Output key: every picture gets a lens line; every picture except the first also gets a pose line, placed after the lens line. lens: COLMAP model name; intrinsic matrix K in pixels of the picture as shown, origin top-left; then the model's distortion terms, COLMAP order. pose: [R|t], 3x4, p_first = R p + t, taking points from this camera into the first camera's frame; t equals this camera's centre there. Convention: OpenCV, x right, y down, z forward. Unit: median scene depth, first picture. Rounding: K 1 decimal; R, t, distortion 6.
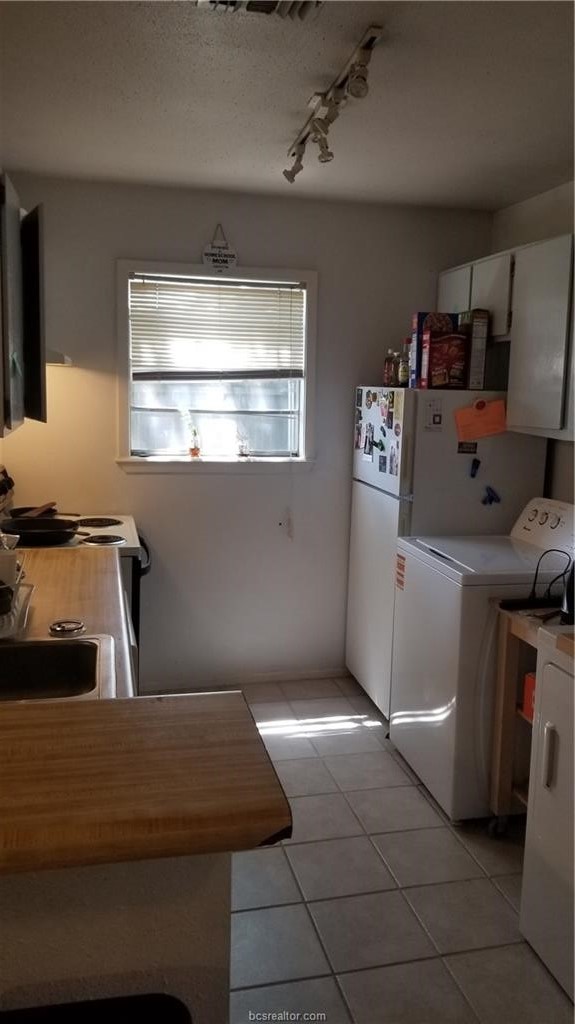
lens RADIAL K [[810.7, 0, 284.7], [0, 810.7, 507.4], [0, 0, 1]] dist [0.069760, -0.044054]
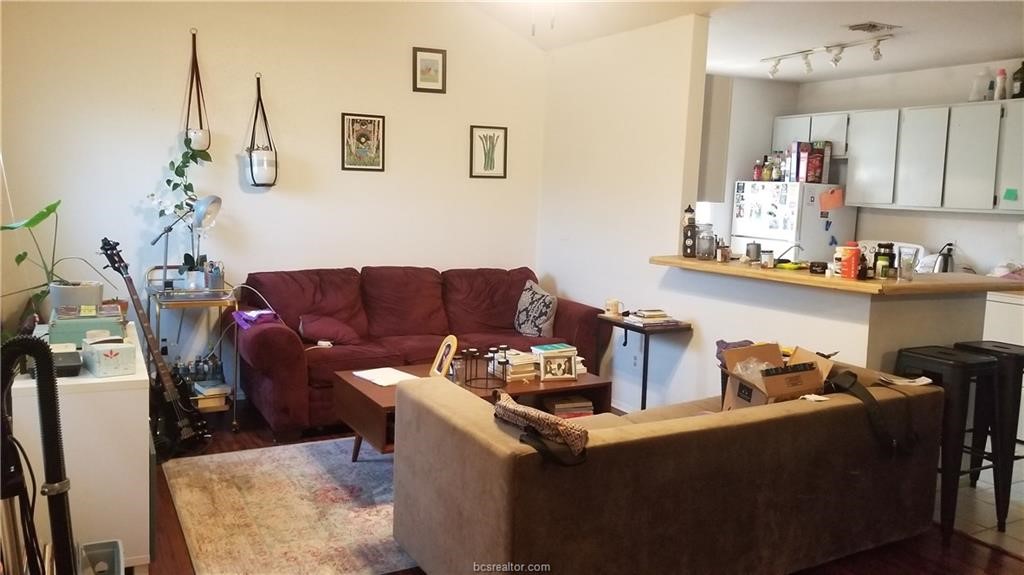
lens RADIAL K [[810.7, 0, 542.3], [0, 810.7, 265.0], [0, 0, 1]] dist [0.069760, -0.044054]
pose [[0.958711, -0.014111, 0.284032, -0.907521], [0.027722, 0.998649, -0.043959, 0.103845], [-0.283028, 0.050018, 0.957806, -0.588000]]
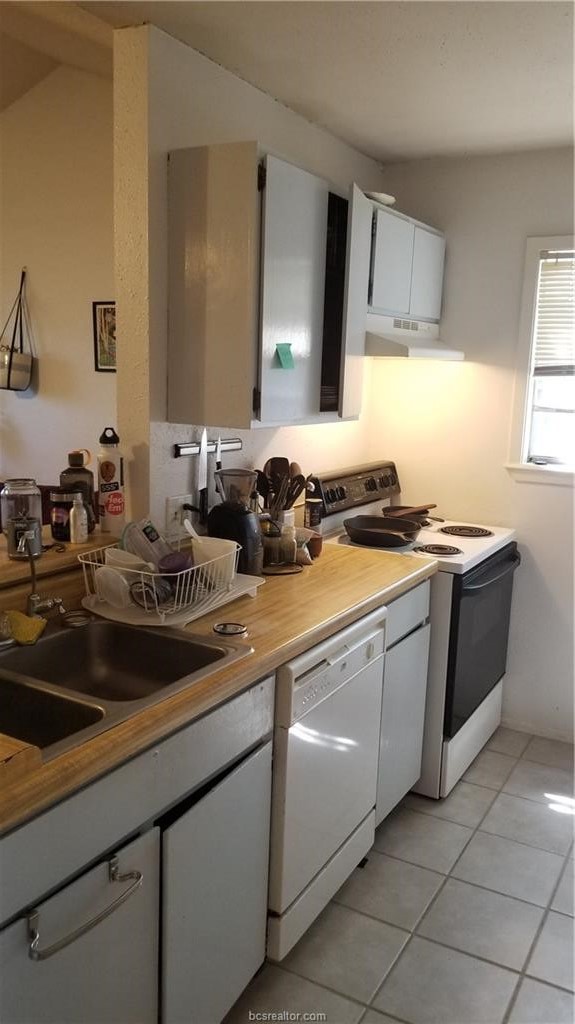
lens RADIAL K [[810.7, 0, 288.3], [0, 810.7, 508.7], [0, 0, 1]] dist [0.069760, -0.044054]
pose [[0.762042, 0.112213, -0.637730, 0.205018], [-0.114206, 0.992722, 0.038209, -0.019466], [0.637376, 0.043716, 0.769312, 0.179215]]
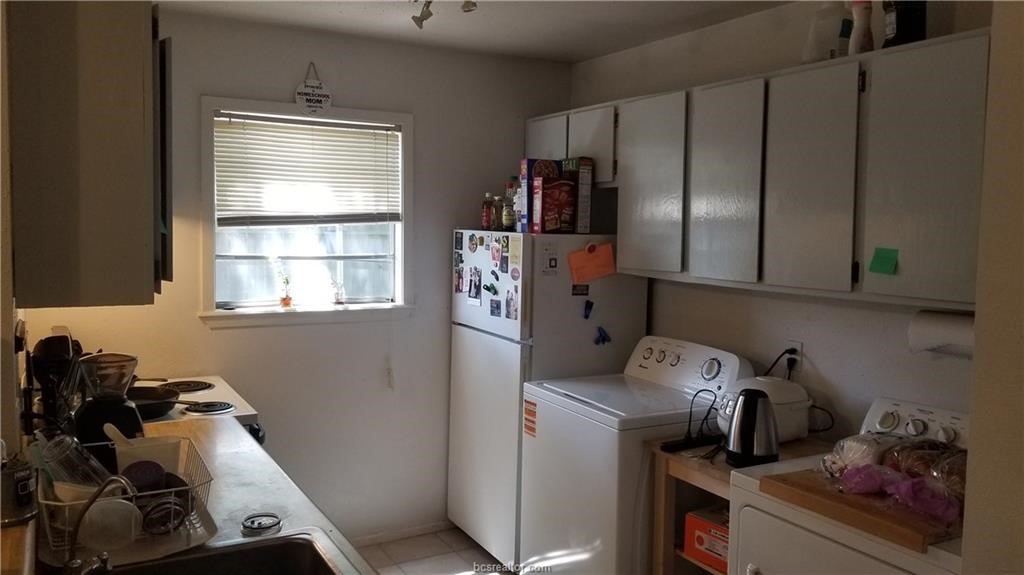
lens RADIAL K [[810.7, 0, 507.4], [0, 810.7, 283.0], [0, 0, 1]] dist [0.069760, -0.044054]
pose [[0.960809, -0.028803, 0.275711, -0.141717], [0.047970, 0.996858, -0.063029, -0.021789], [-0.273030, 0.073785, 0.959172, 0.046503]]
